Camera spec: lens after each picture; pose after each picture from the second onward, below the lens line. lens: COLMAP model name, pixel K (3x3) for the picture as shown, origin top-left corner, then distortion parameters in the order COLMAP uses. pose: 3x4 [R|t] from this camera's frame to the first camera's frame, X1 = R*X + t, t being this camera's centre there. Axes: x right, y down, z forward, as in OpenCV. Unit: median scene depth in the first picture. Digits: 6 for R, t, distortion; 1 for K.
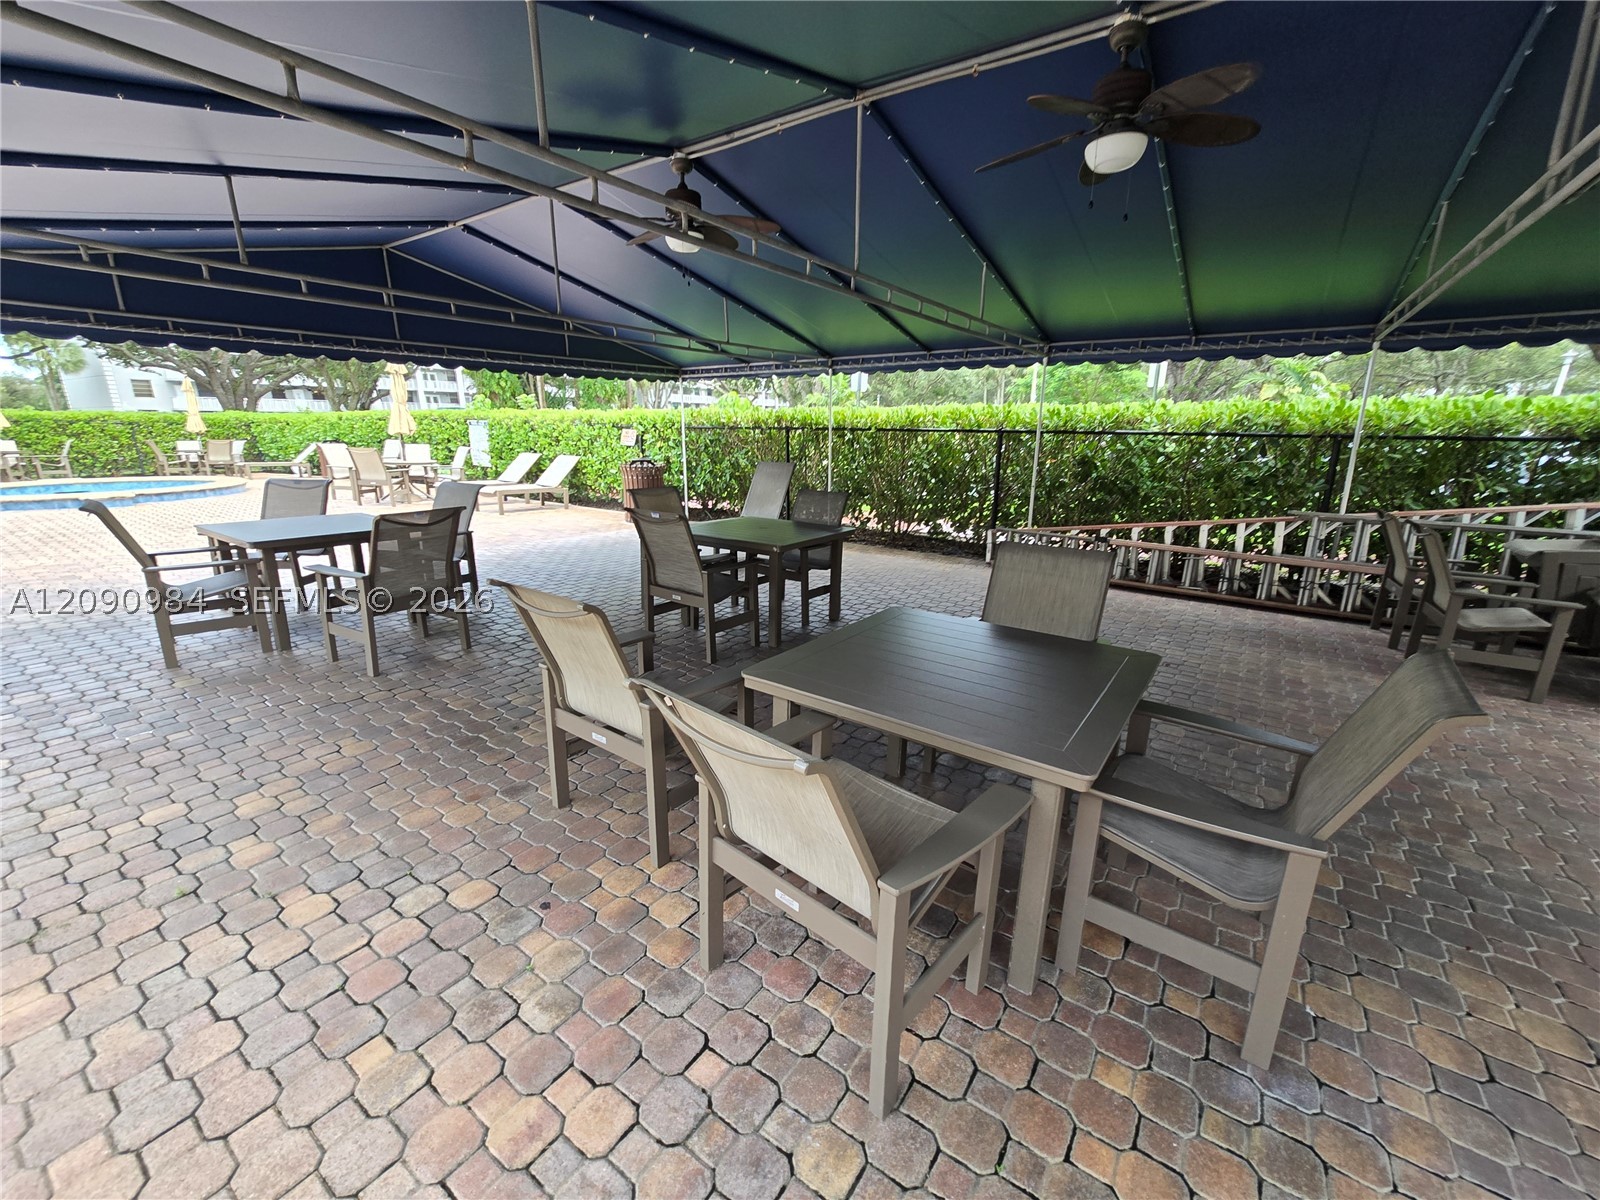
lens RADIAL K [[651.3, 0, 795.5], [0, 651.3, 604.9], [0, 0, 1]] dist [-0.001158, 0.000700]
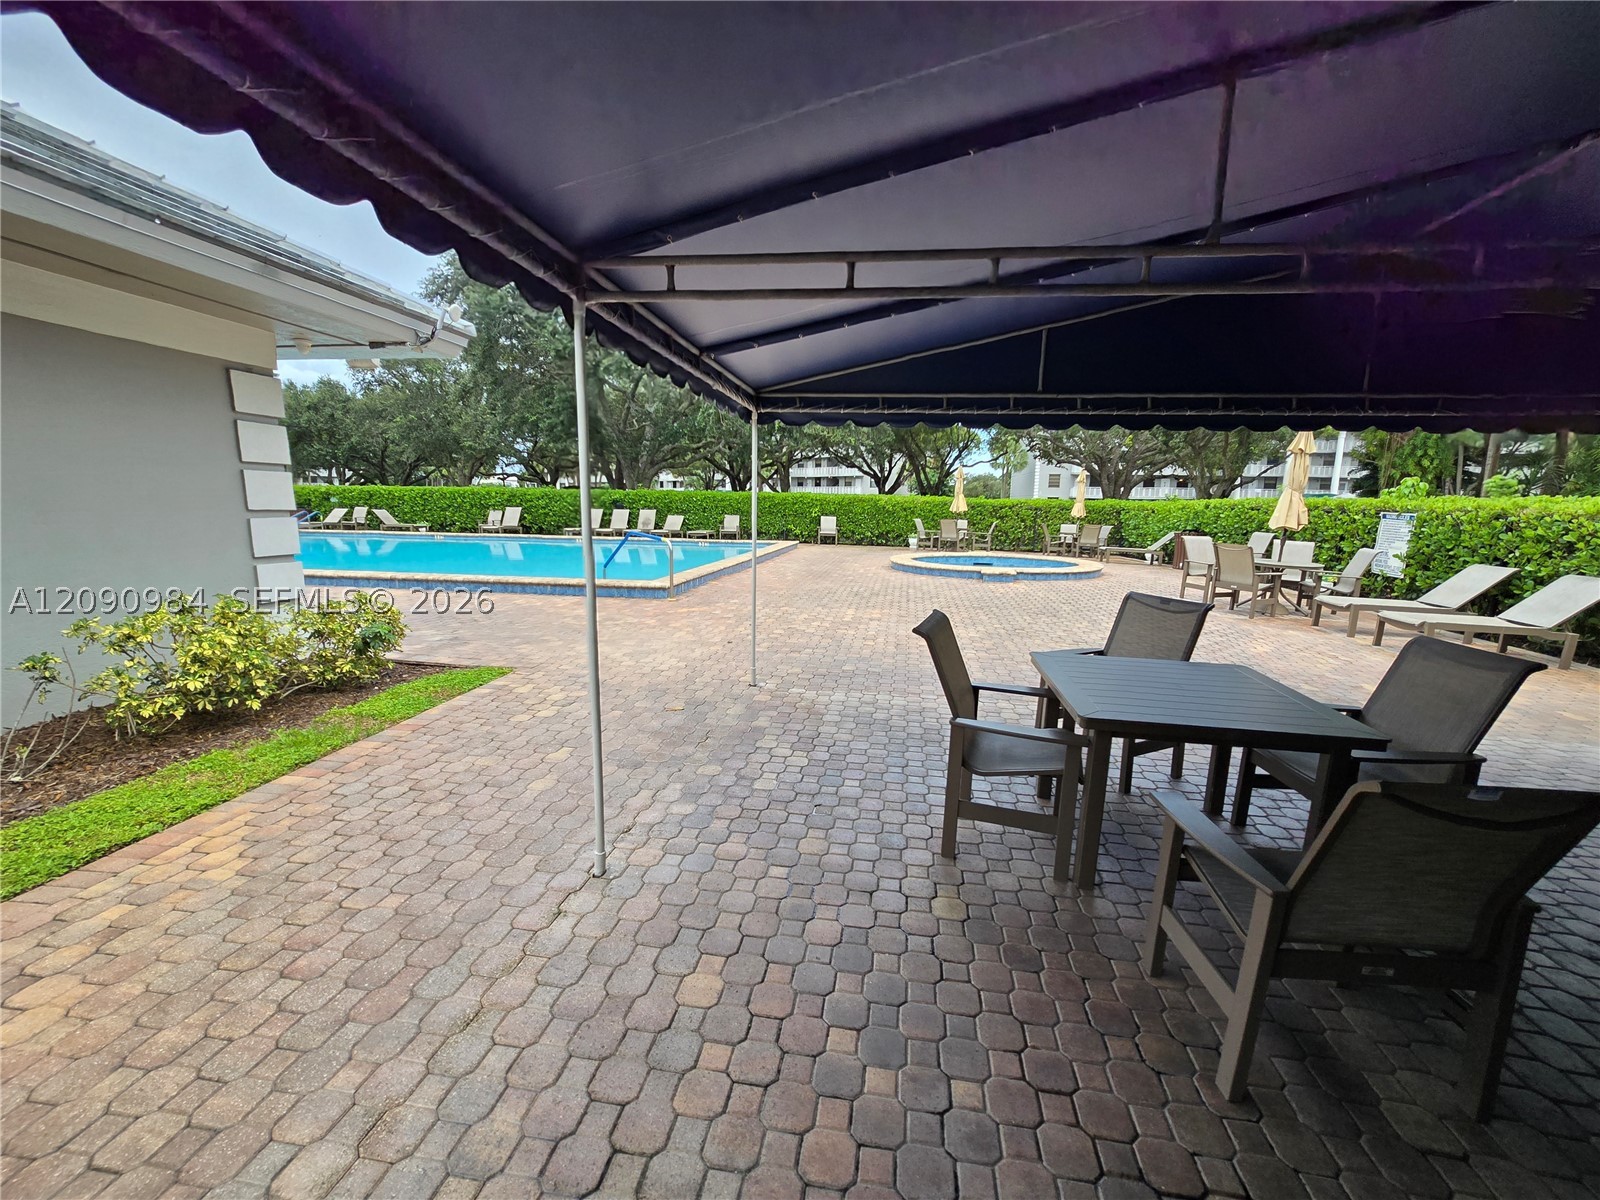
lens RADIAL K [[666.6, 0, 809.5], [0, 666.6, 615.5], [0, 0, 1]] dist [-0.004275, 0.000062]
pose [[0.445386, 0.153920, -0.882009, -0.096052], [-0.253672, 0.966440, 0.040558, -0.033919], [0.858651, 0.205677, 0.469484, 0.107895]]
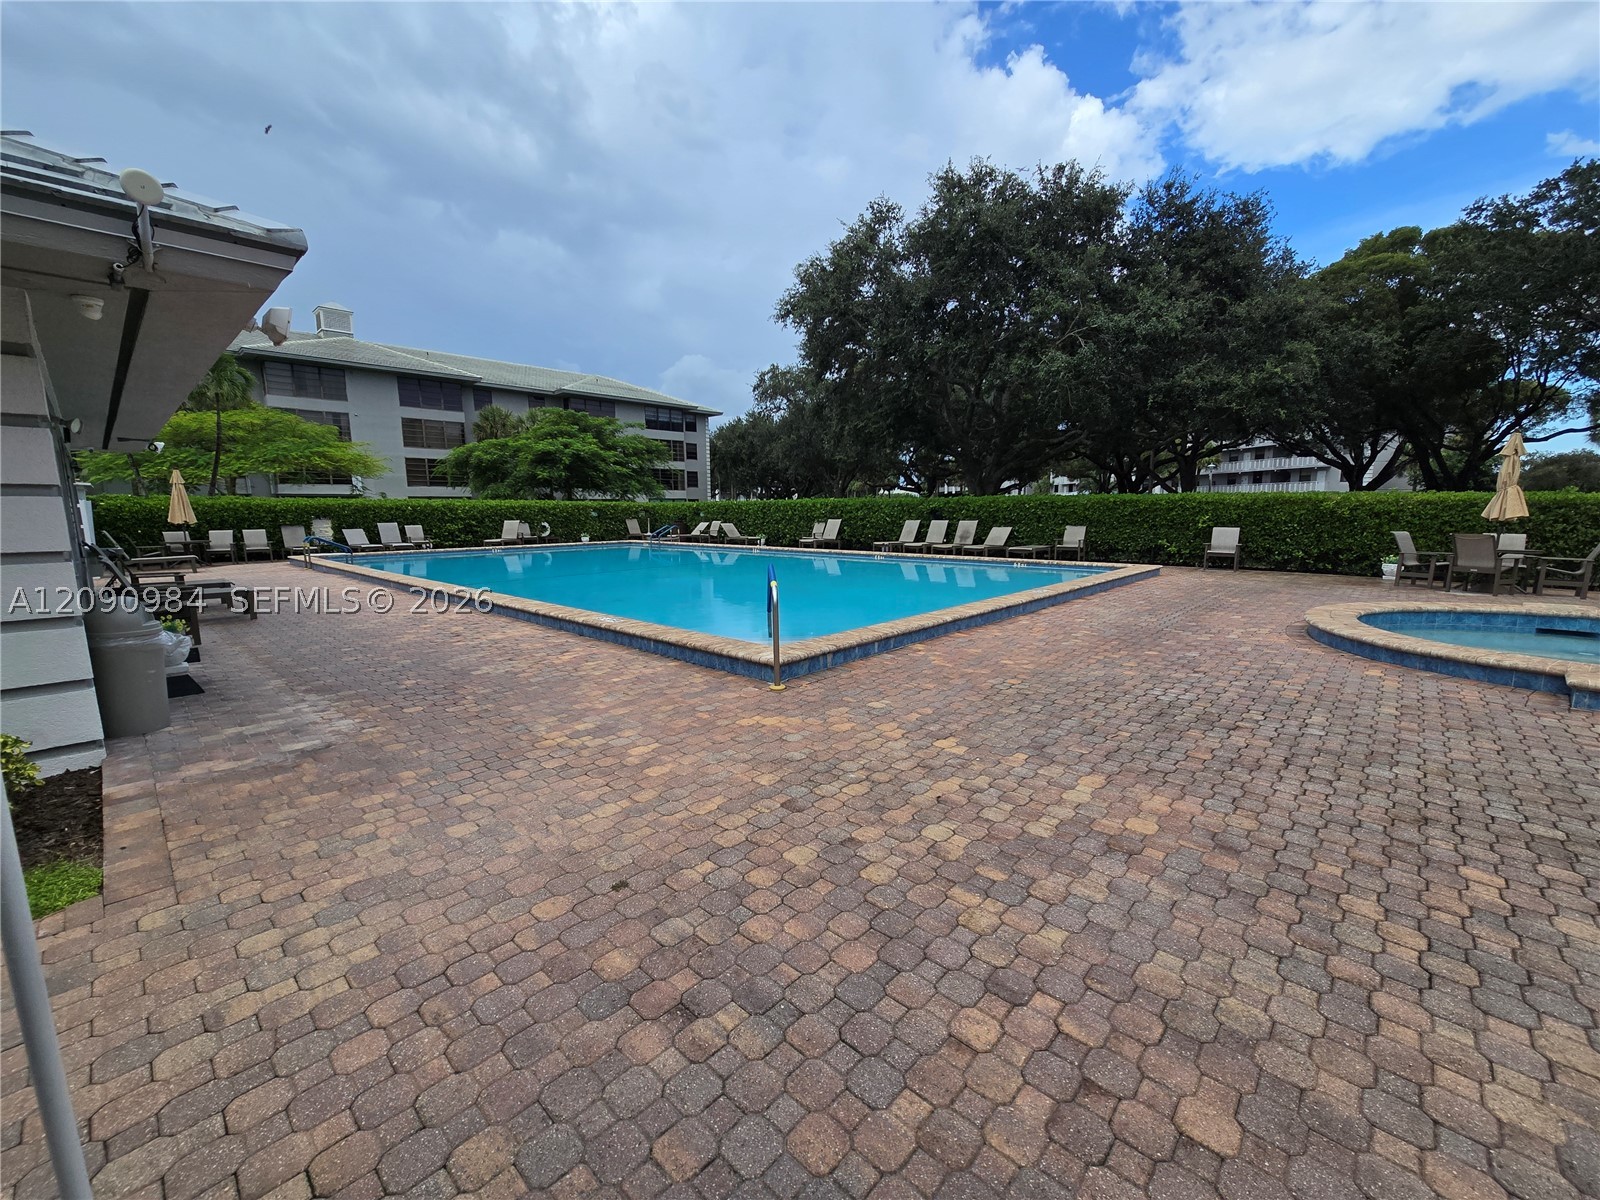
lens RADIAL K [[651.3, 0, 795.5], [0, 651.3, 604.9], [0, 0, 1]] dist [-0.001158, 0.000700]
pose [[-0.148016, 0.144823, -0.978324, -0.337147], [-0.255788, 0.949956, 0.179323, -0.092543], [0.955334, 0.276786, -0.103565, 0.299087]]
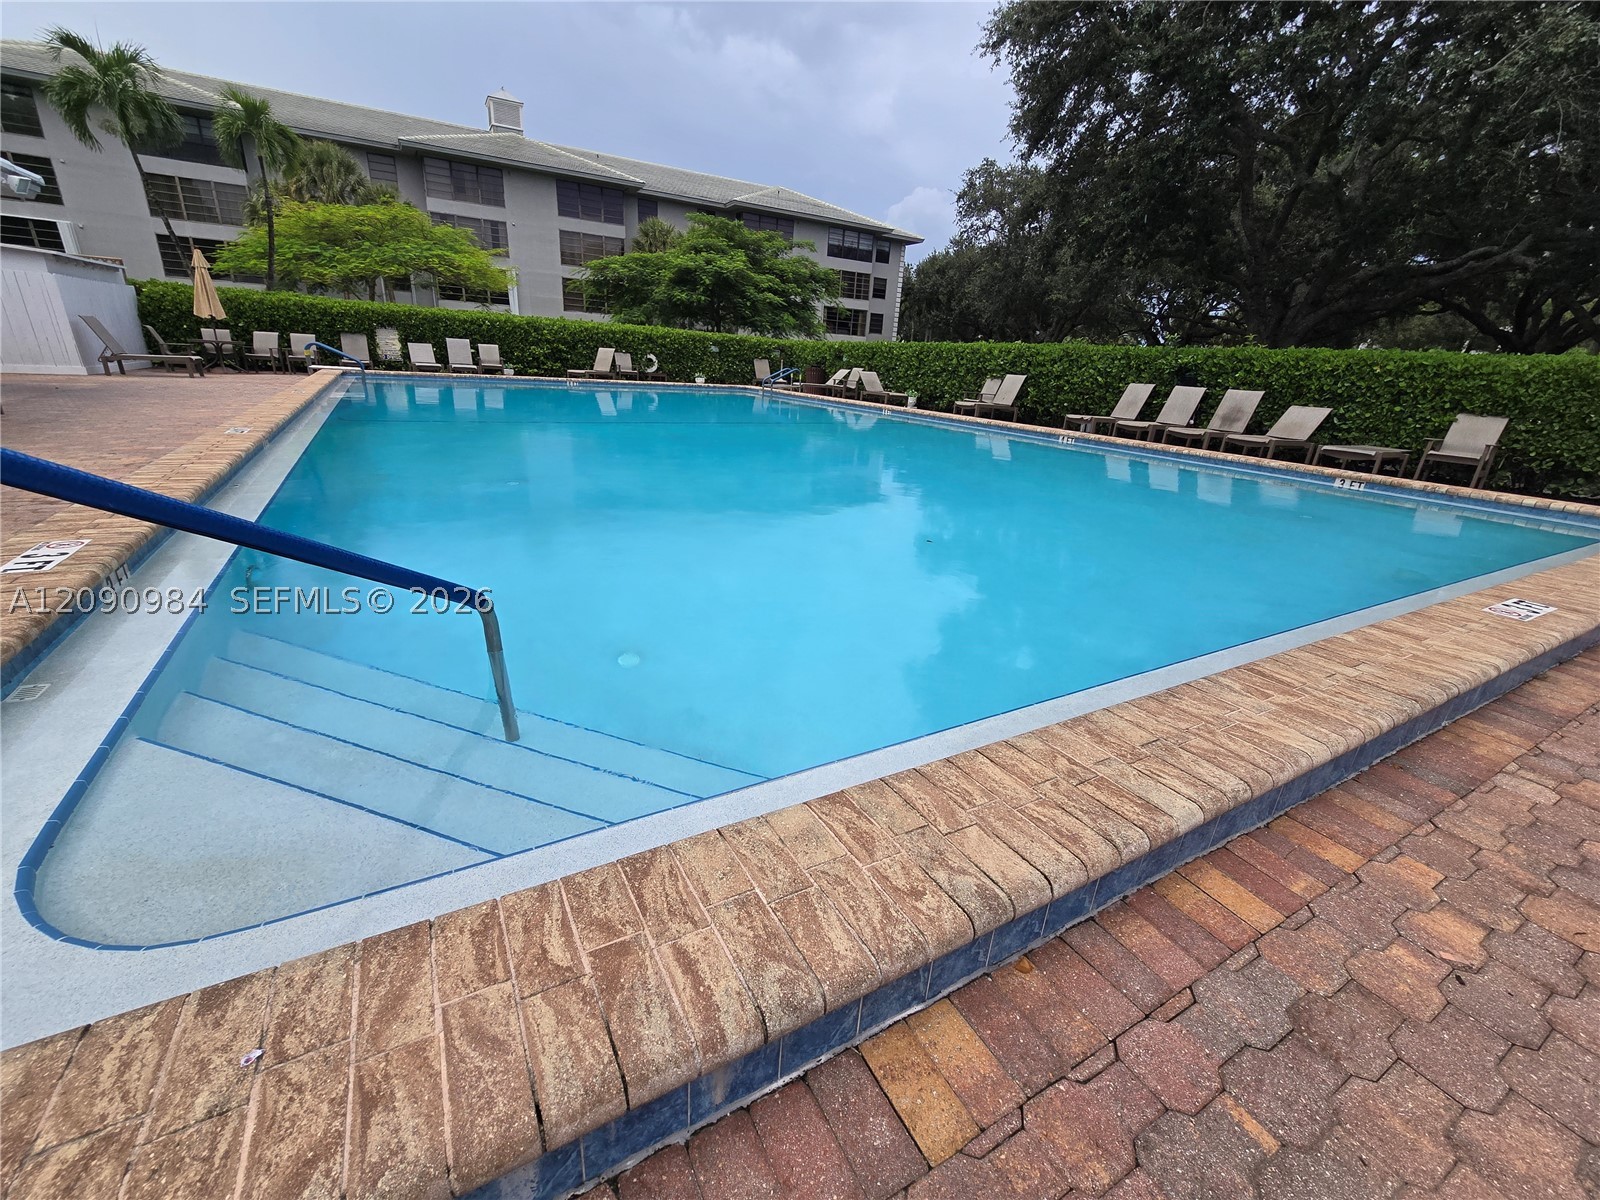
lens RADIAL K [[653.7, 0, 798.5], [0, 653.7, 605.5], [0, 0, 1]] dist [-0.002416, -0.000103]
pose [[-0.429543, 0.291526, -0.854696, -0.699962], [-0.297649, 0.847863, 0.438785, -0.076269], [0.852583, 0.442877, -0.277421, 0.323764]]
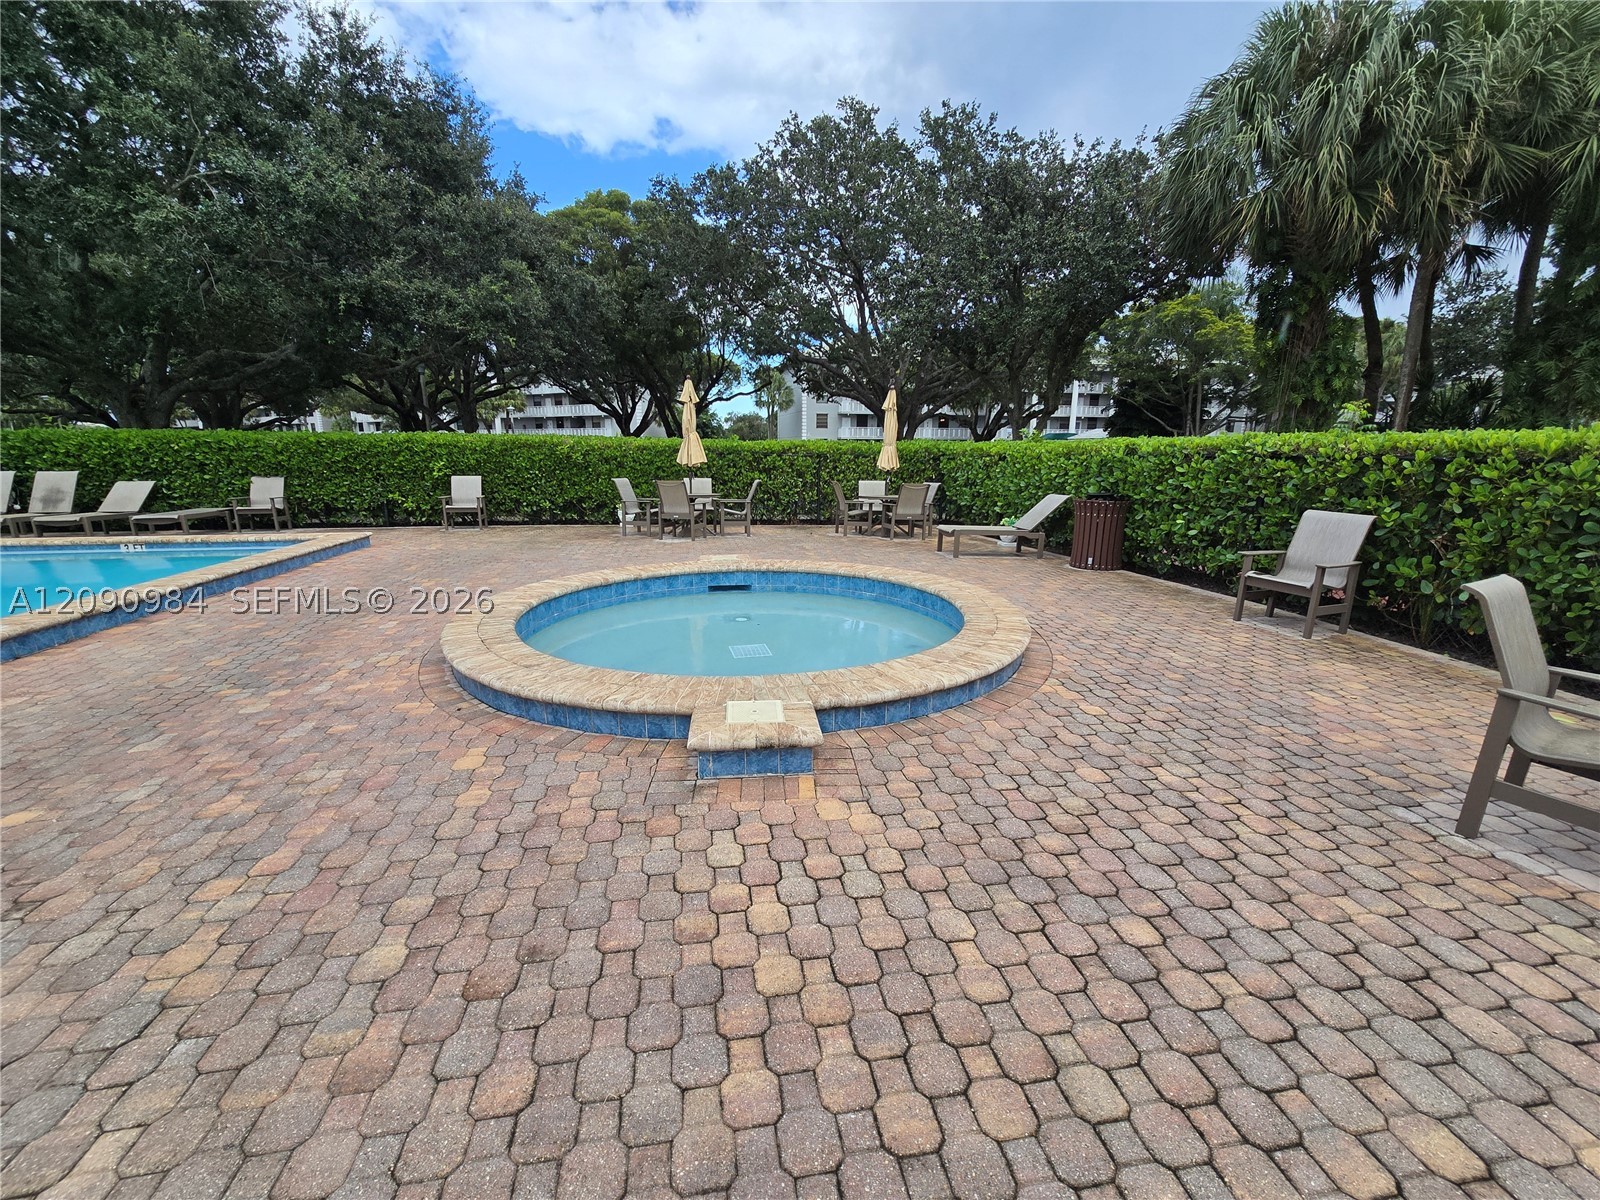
lens RADIAL K [[653.7, 0, 798.5], [0, 653.7, 605.5], [0, 0, 1]] dist [-0.002416, -0.000103]
pose [[0.703857, 0.166498, -0.690553, -0.514830], [-0.191693, 0.980596, 0.041044, -0.143497], [0.683988, 0.103485, 0.722116, 0.481142]]
